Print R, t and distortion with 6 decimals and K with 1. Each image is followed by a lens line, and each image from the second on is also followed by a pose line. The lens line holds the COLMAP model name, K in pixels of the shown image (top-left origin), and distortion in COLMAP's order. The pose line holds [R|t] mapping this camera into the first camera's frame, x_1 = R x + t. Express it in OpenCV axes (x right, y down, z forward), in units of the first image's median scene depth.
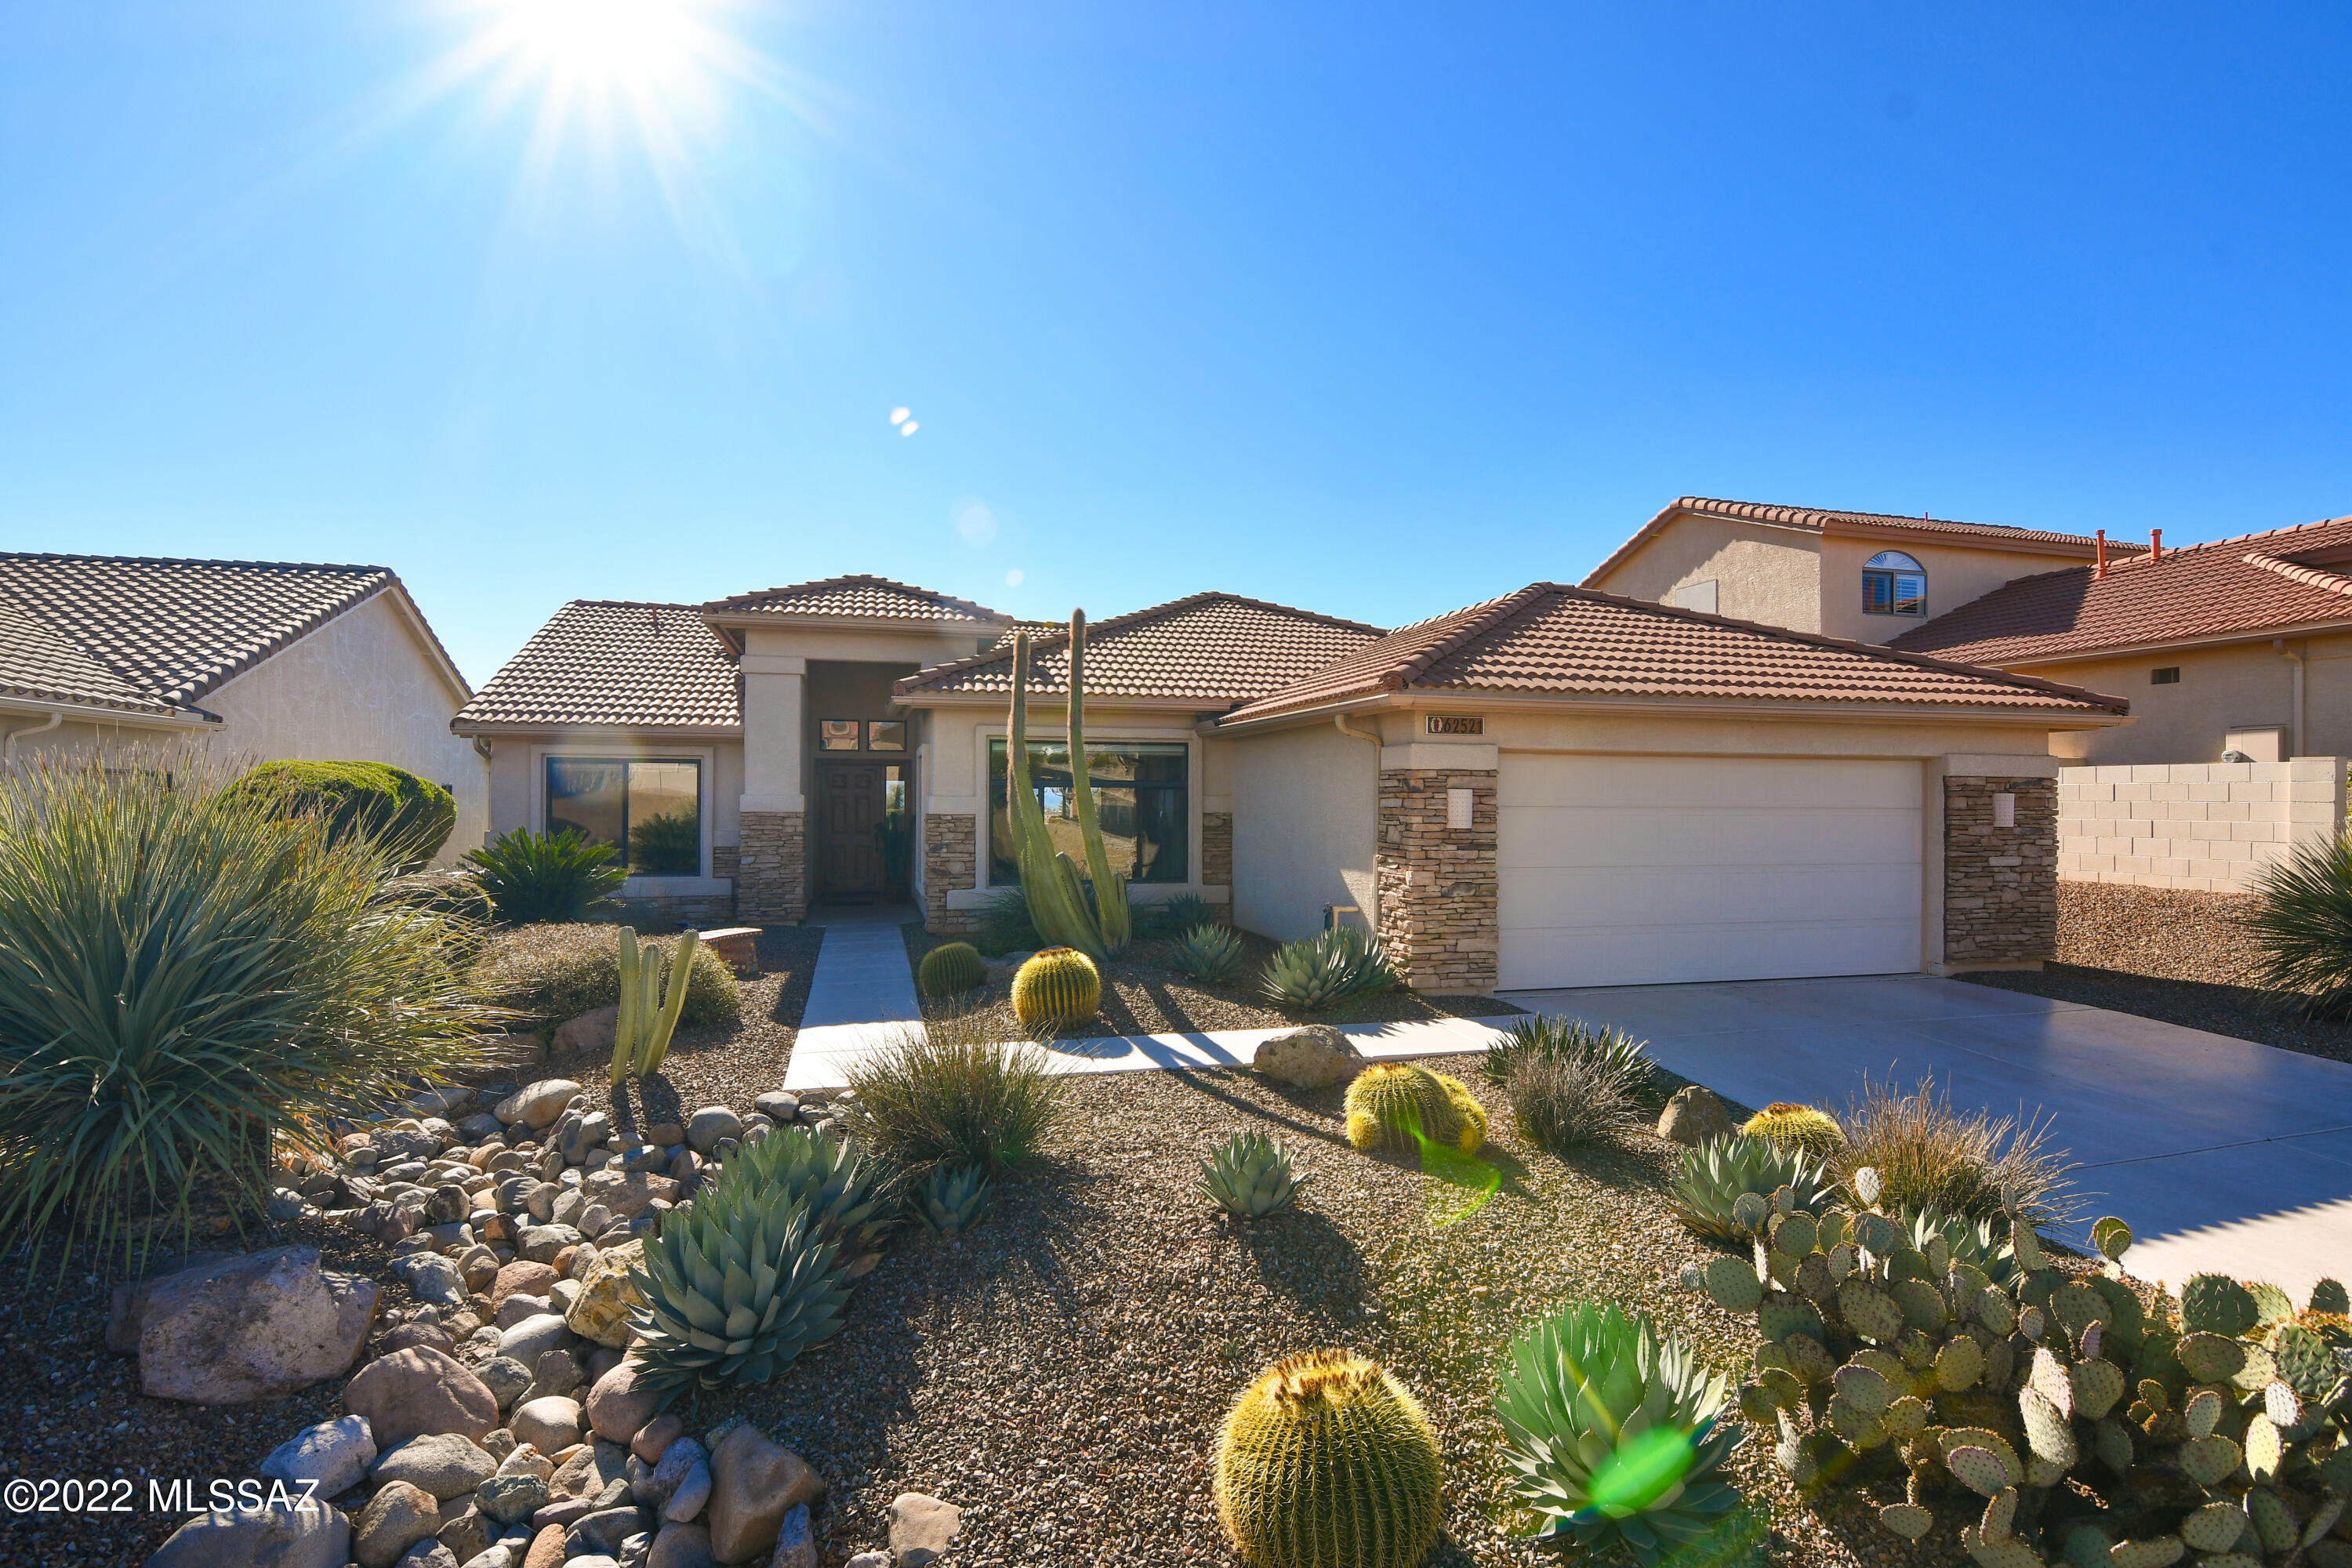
lens RADIAL K [[1136.7, 0, 1176.0], [0, 1136.7, 784.0], [0, 0, 1]] dist [-0.001453, -0.017403]
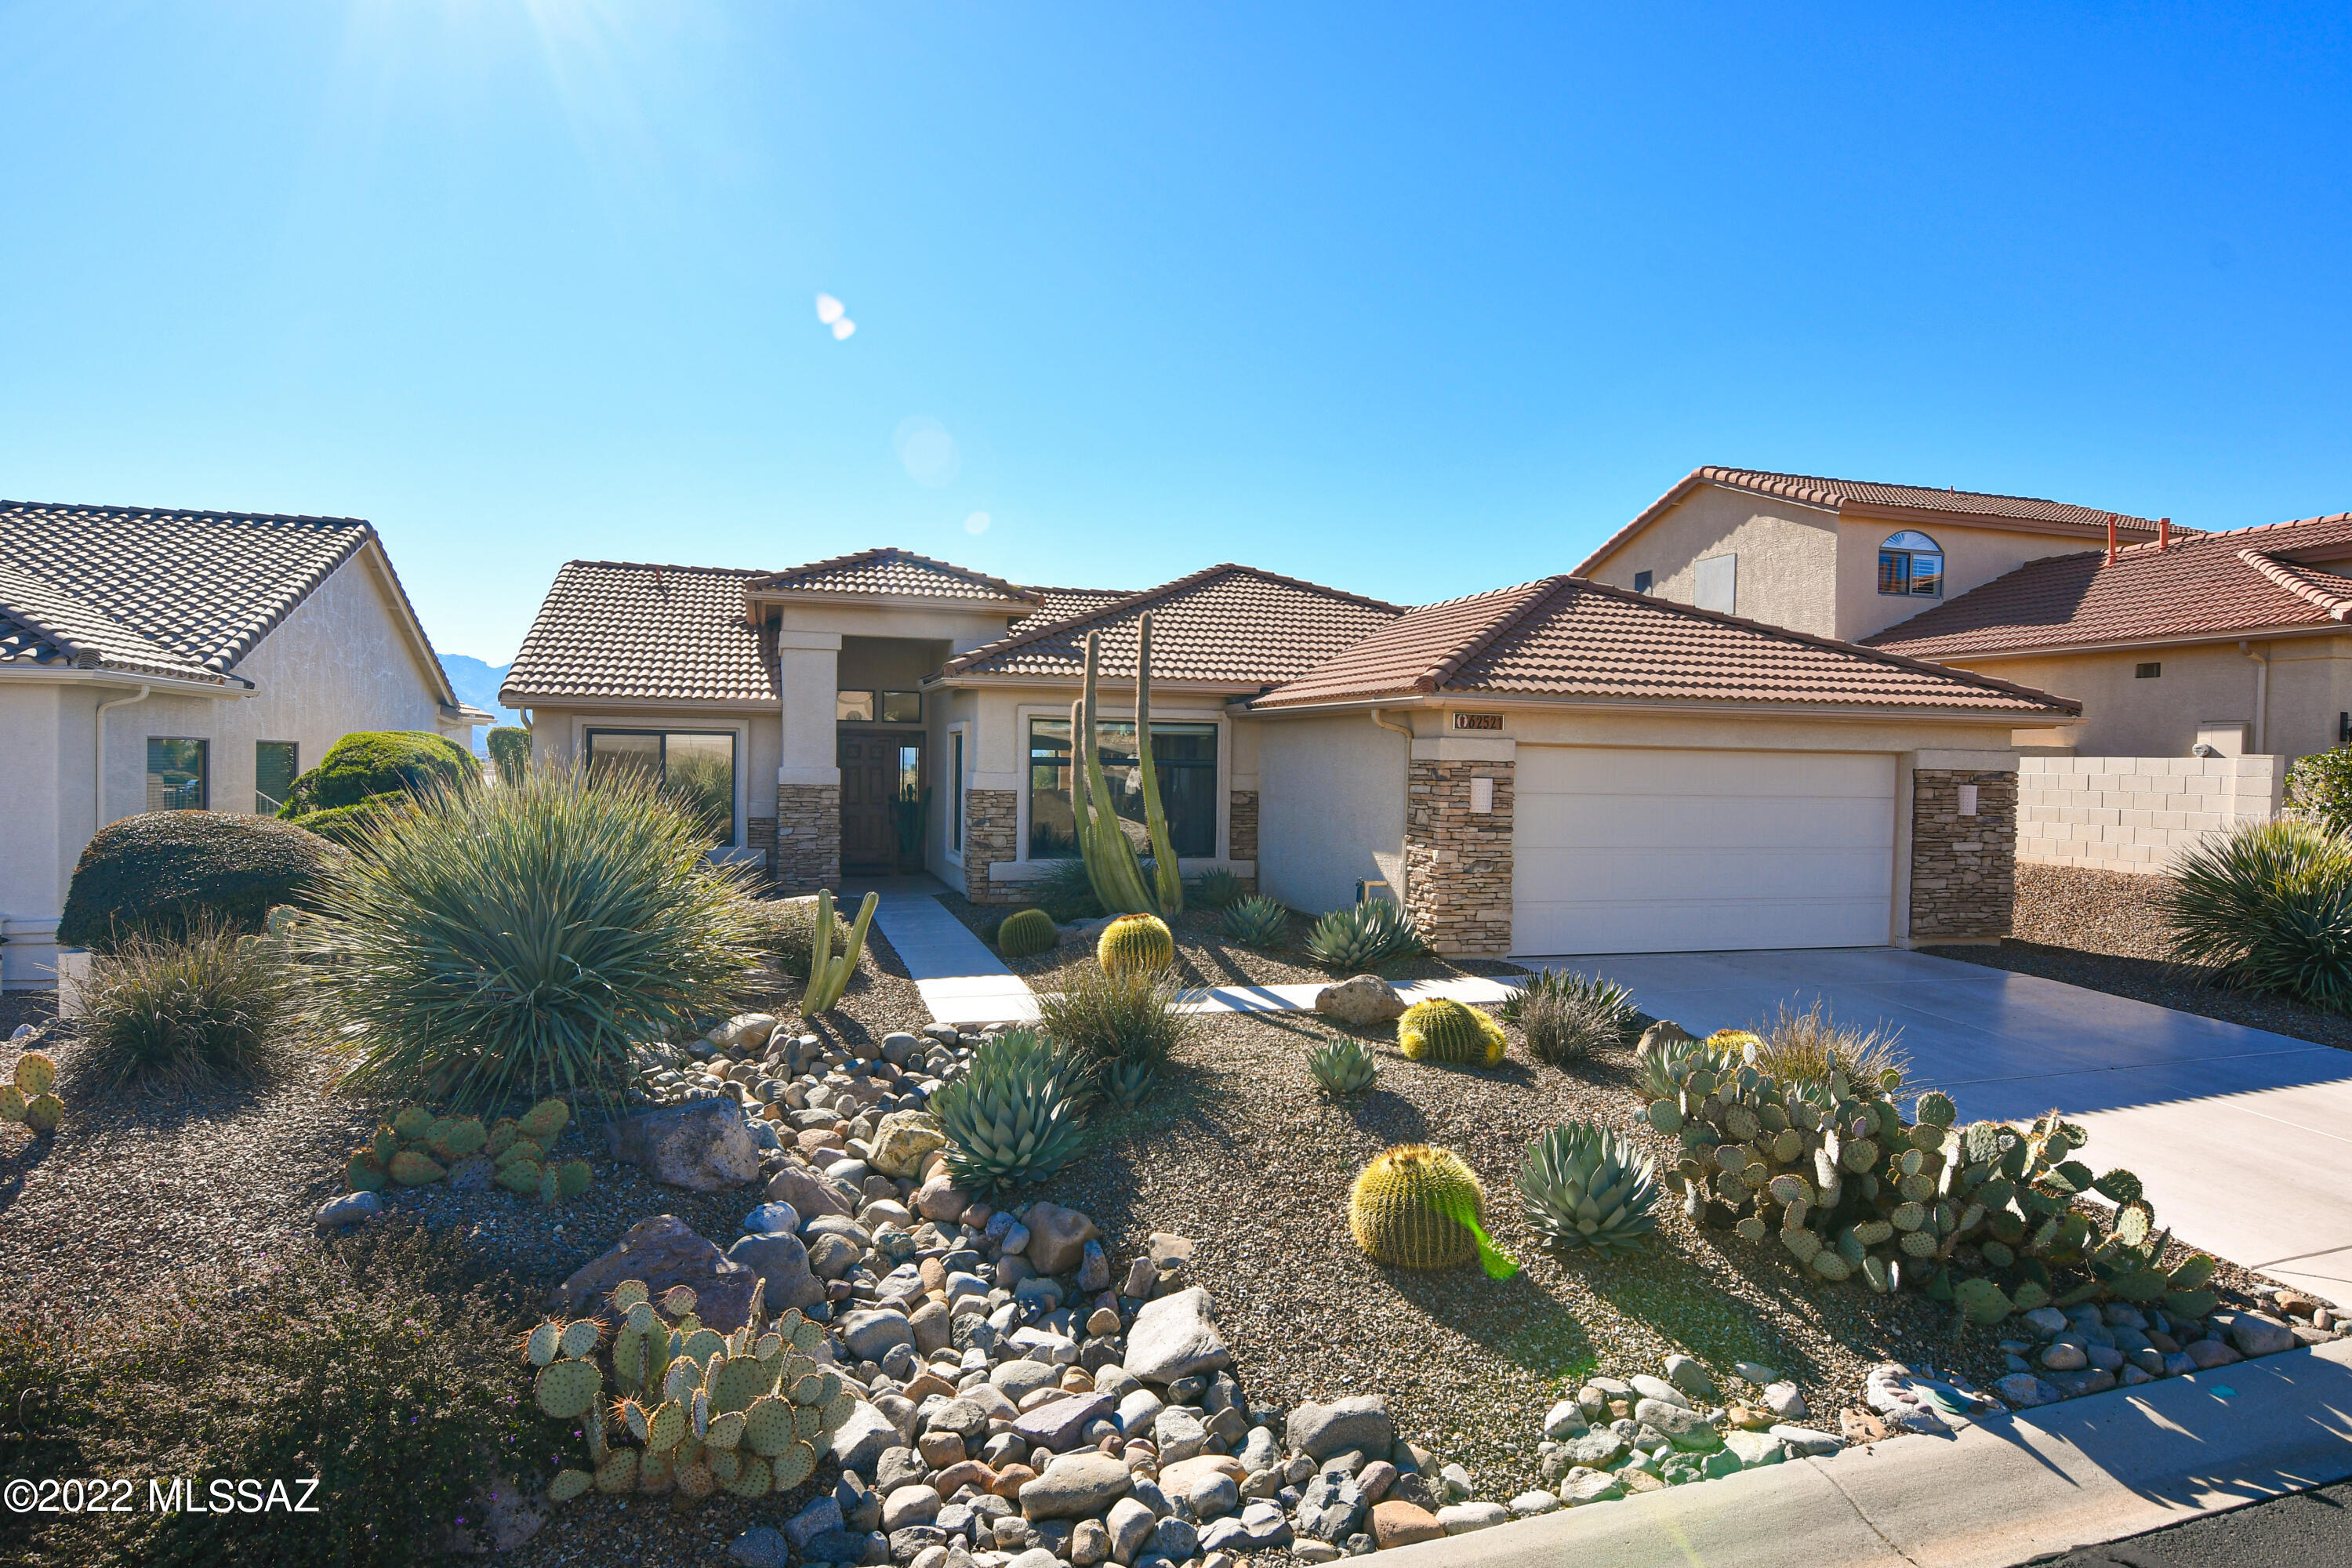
lens RADIAL K [[1322.9, 0, 1176.0], [0, 1322.9, 784.0], [0, 0, 1]] dist [0.001405, -0.022645]
pose [[0.999372, 0.012170, 0.033284, -0.094318], [-0.013227, 0.999409, 0.031725, -0.026372], [-0.032878, -0.032146, 0.998942, -0.294748]]
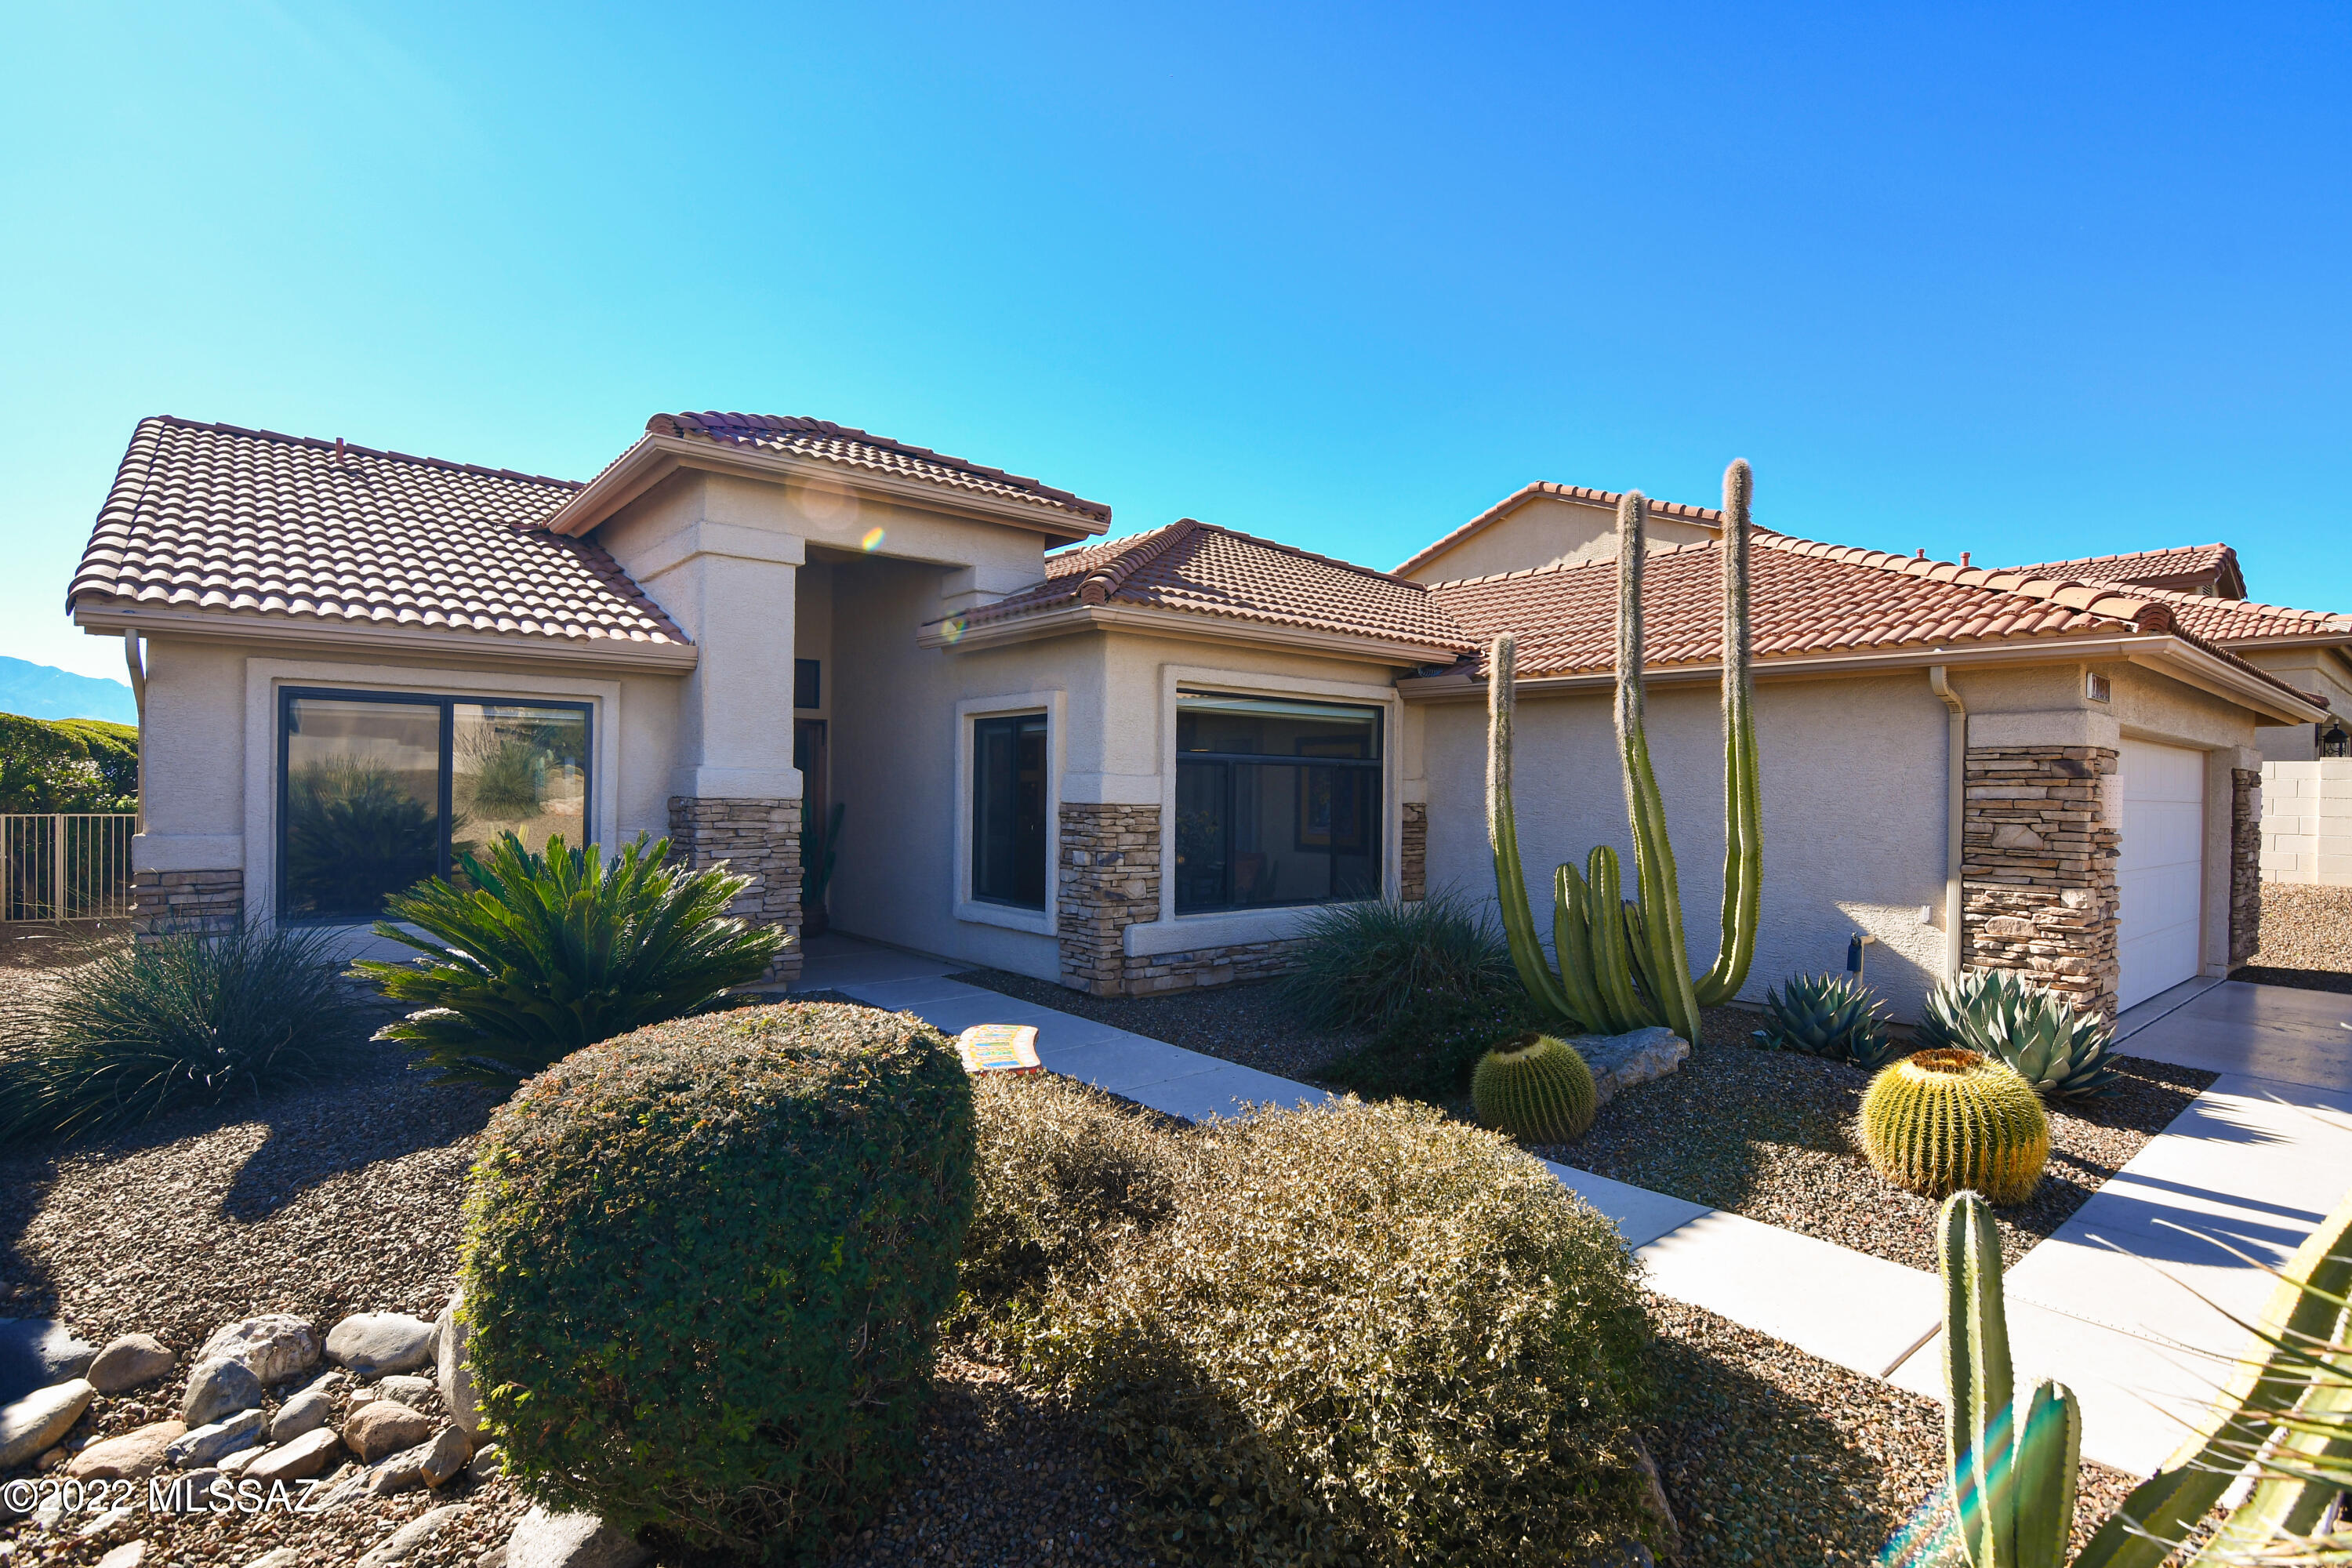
lens RADIAL K [[1136.7, 0, 1176.0], [0, 1136.7, 784.0], [0, 0, 1]] dist [-0.001453, -0.017403]
pose [[0.911415, 0.010806, 0.411346, -0.574336], [-0.015881, 0.999834, 0.008921, 0.012723], [-0.411182, -0.014664, 0.911435, 0.556811]]
